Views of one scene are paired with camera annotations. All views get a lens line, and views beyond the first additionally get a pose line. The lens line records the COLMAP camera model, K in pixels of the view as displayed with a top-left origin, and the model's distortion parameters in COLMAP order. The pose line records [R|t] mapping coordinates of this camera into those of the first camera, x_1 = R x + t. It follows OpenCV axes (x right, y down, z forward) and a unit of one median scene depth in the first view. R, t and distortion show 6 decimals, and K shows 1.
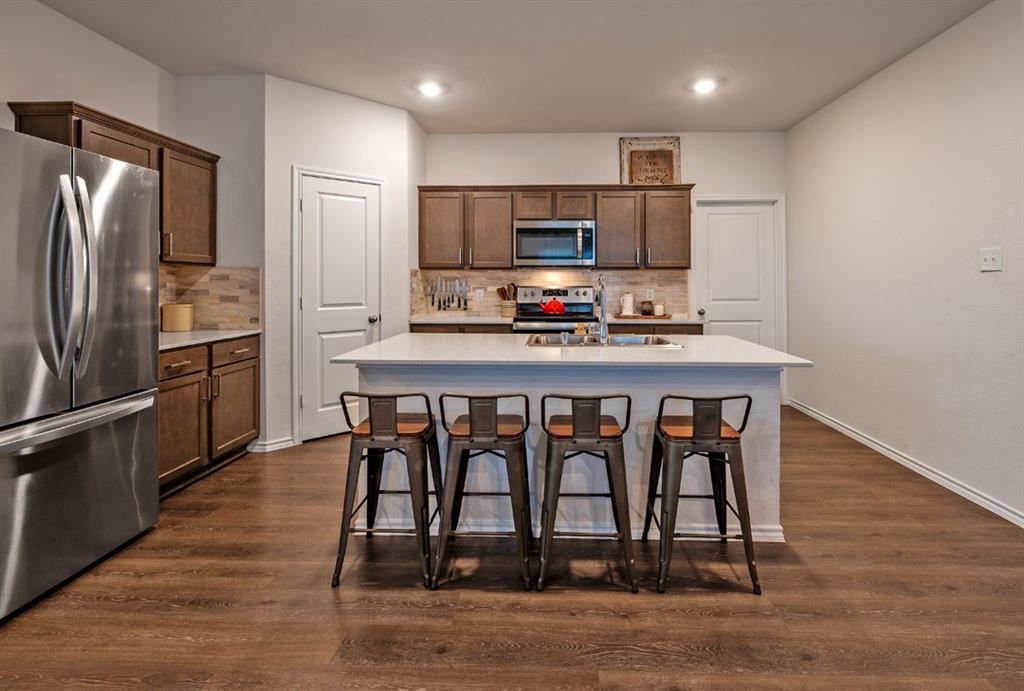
lens RADIAL K [[487.4, 0, 540.3], [0, 487.4, 279.9], [0, 0, 1]] dist [-0.001317, -0.000491]
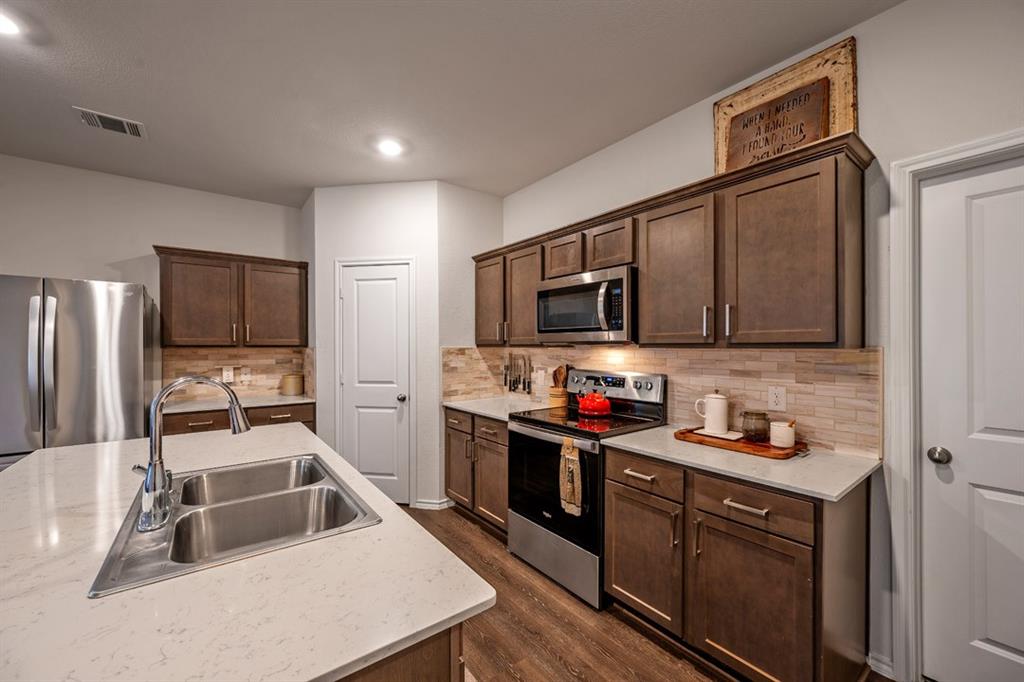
lens RADIAL K [[401.4, 0, 511.7], [0, 401.4, 345.9], [0, 0, 1]] dist [-0.001571, -0.000306]
pose [[0.628091, 0.000878, -0.778139, 0.387253], [0.003540, 0.999986, 0.003986, -0.025546], [0.778132, -0.005258, 0.628079, 0.569360]]
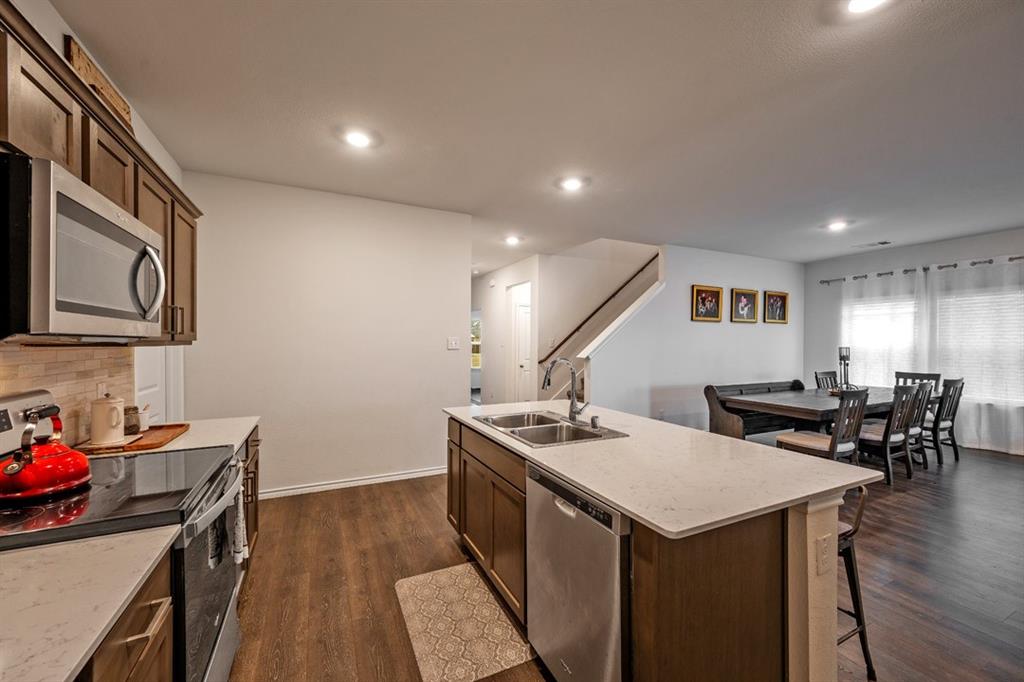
lens RADIAL K [[403.4, 0, 514.2], [0, 403.4, 340.0], [0, 0, 1]] dist [-0.000503, 0.000050]
pose [[-0.465838, 0.003942, 0.884861, -0.344967], [-0.004829, 0.999964, -0.006996, -0.025803], [-0.884857, -0.007532, -0.465803, 0.858469]]
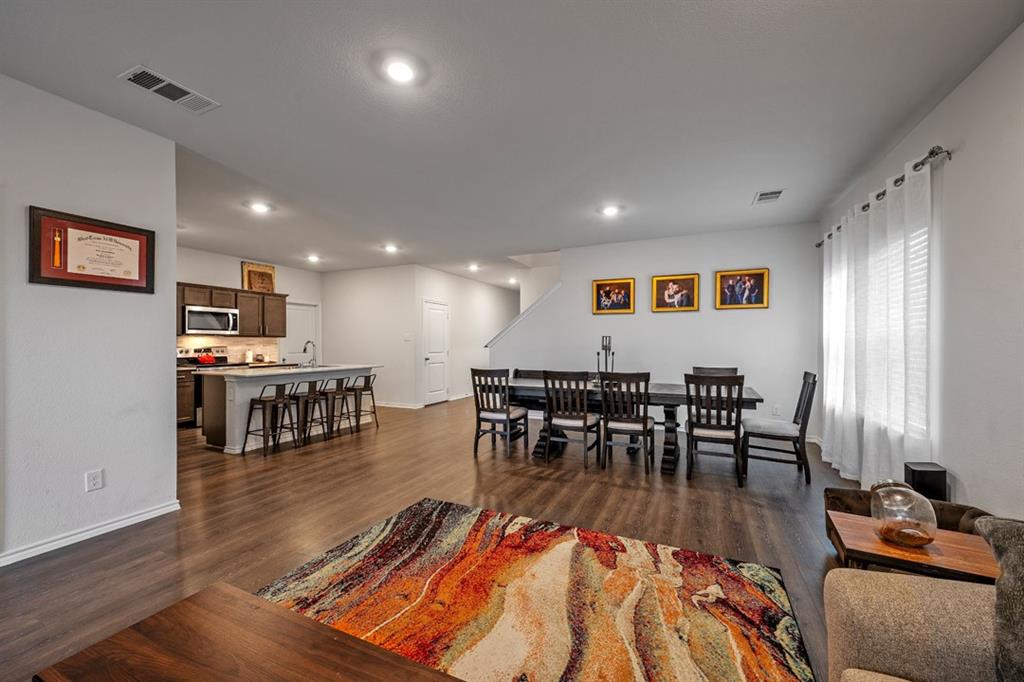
lens RADIAL K [[399.0, 0, 512.5], [0, 399.0, 342.7], [0, 0, 1]] dist [-0.001824, -0.000176]
pose [[0.392313, 0.000853, 0.919831, -0.806310], [-0.002500, 0.999997, 0.000139, -0.002559], [-0.919828, -0.002354, 0.392314, -0.473840]]
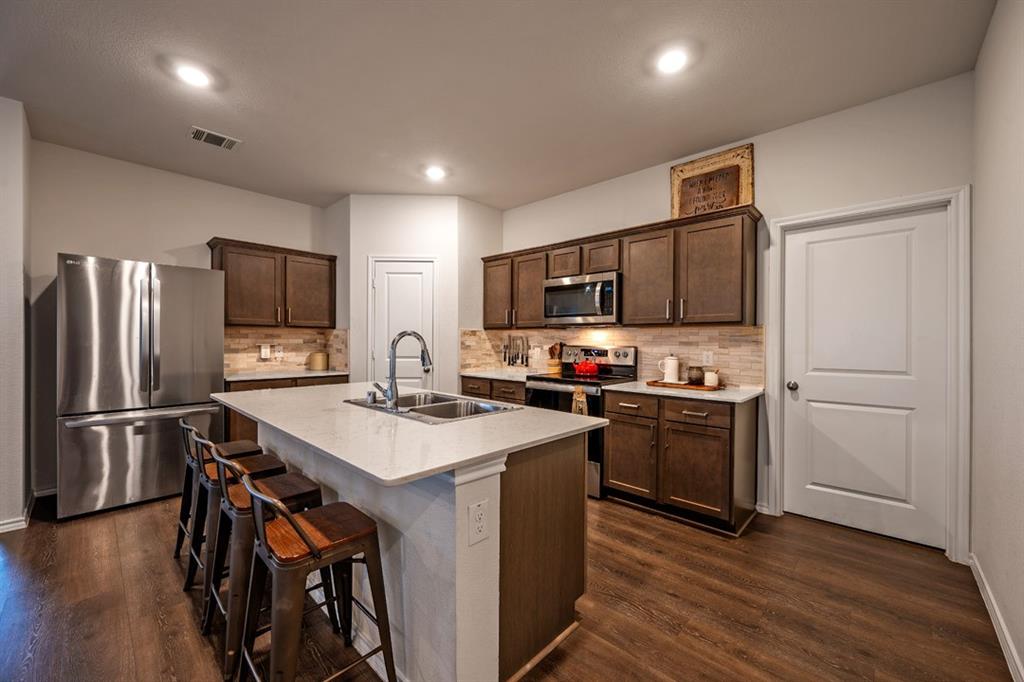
lens RADIAL K [[399.0, 0, 512.5], [0, 399.0, 342.7], [0, 0, 1]] dist [-0.001824, -0.000176]
pose [[0.748171, 0.009424, -0.663439, 0.433718], [-0.005482, 0.999953, 0.008022, 0.001914], [0.663483, -0.002365, 0.748187, 0.330525]]
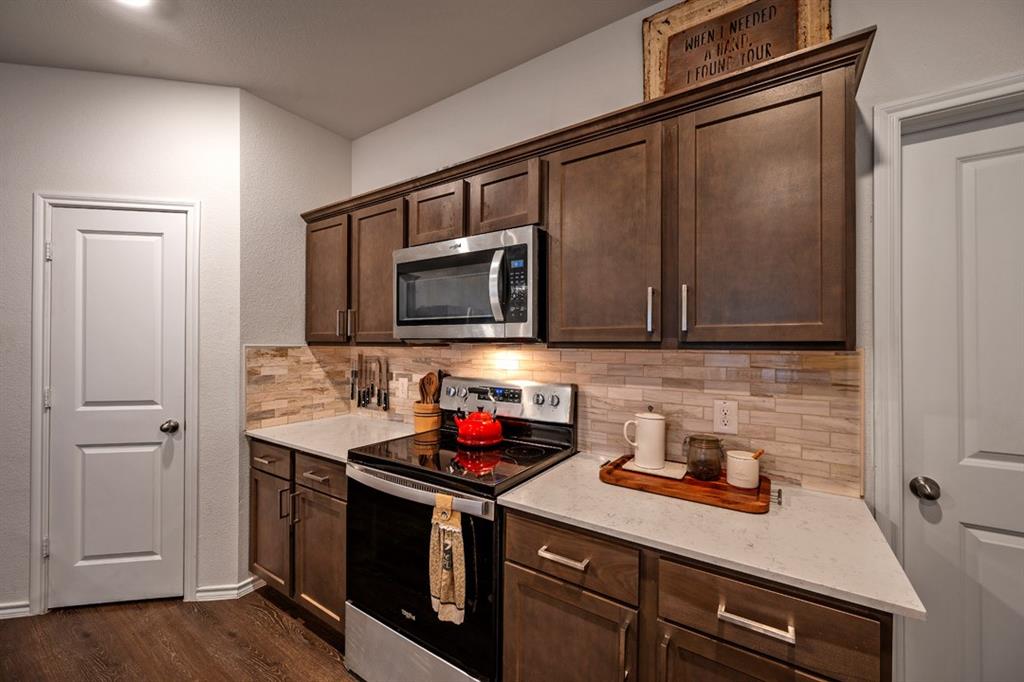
lens RADIAL K [[399.0, 0, 512.5], [0, 399.0, 342.7], [0, 0, 1]] dist [-0.001824, -0.000176]
pose [[0.845956, 0.002867, -0.533246, 0.260753], [-0.003763, 0.999993, -0.000593, -0.024904], [0.533240, 0.002508, 0.845960, 0.695608]]
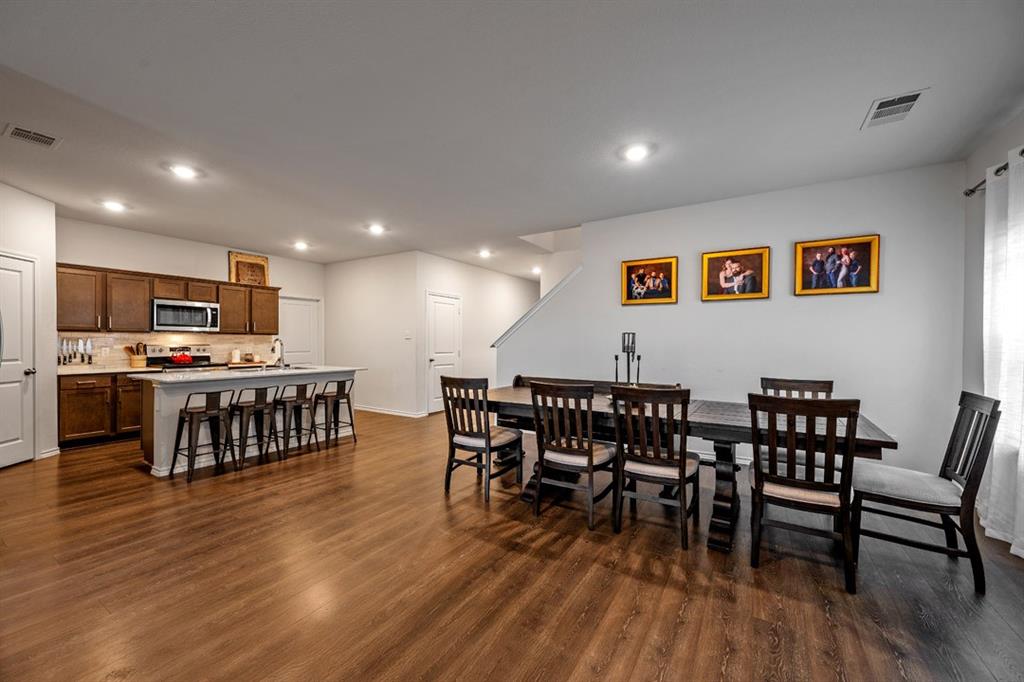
lens RADIAL K [[399.0, 0, 512.5], [0, 399.0, 342.7], [0, 0, 1]] dist [-0.001824, -0.000176]
pose [[0.503312, 0.000948, 0.864104, -0.515964], [-0.006140, 0.999978, 0.002479, -0.002168], [-0.864083, -0.006553, 0.503307, -0.473177]]
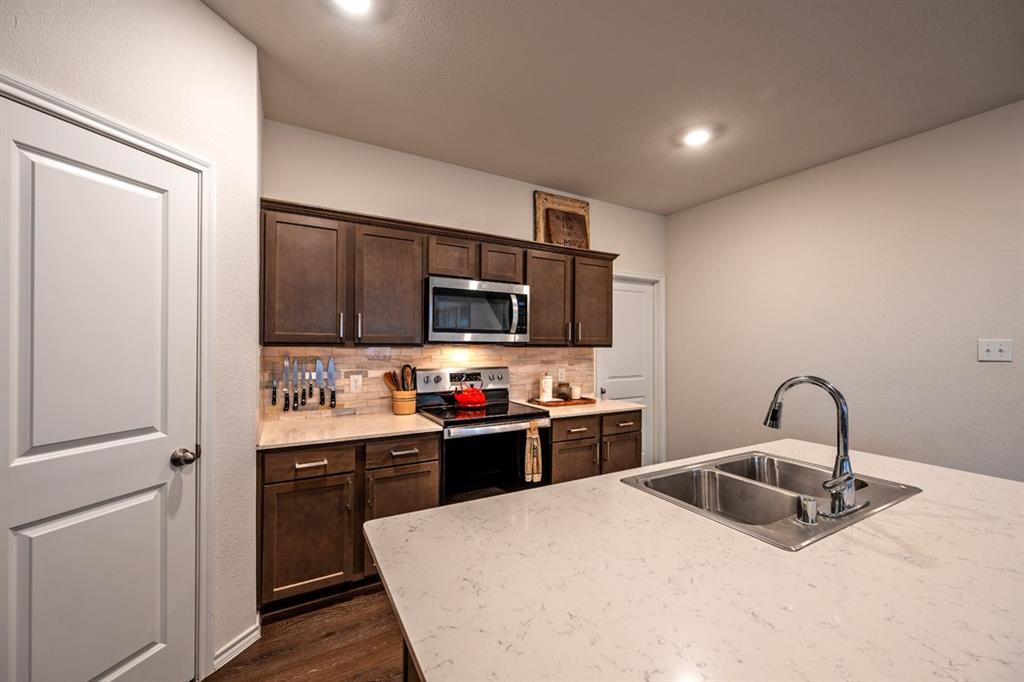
lens RADIAL K [[399.0, 0, 512.5], [0, 399.0, 342.7], [0, 0, 1]] dist [-0.001824, -0.000176]
pose [[0.856088, 0.008843, 0.516755, -0.235368], [-0.008741, 0.999958, -0.002631, -0.026334], [-0.516756, -0.002265, 0.856130, 0.447329]]
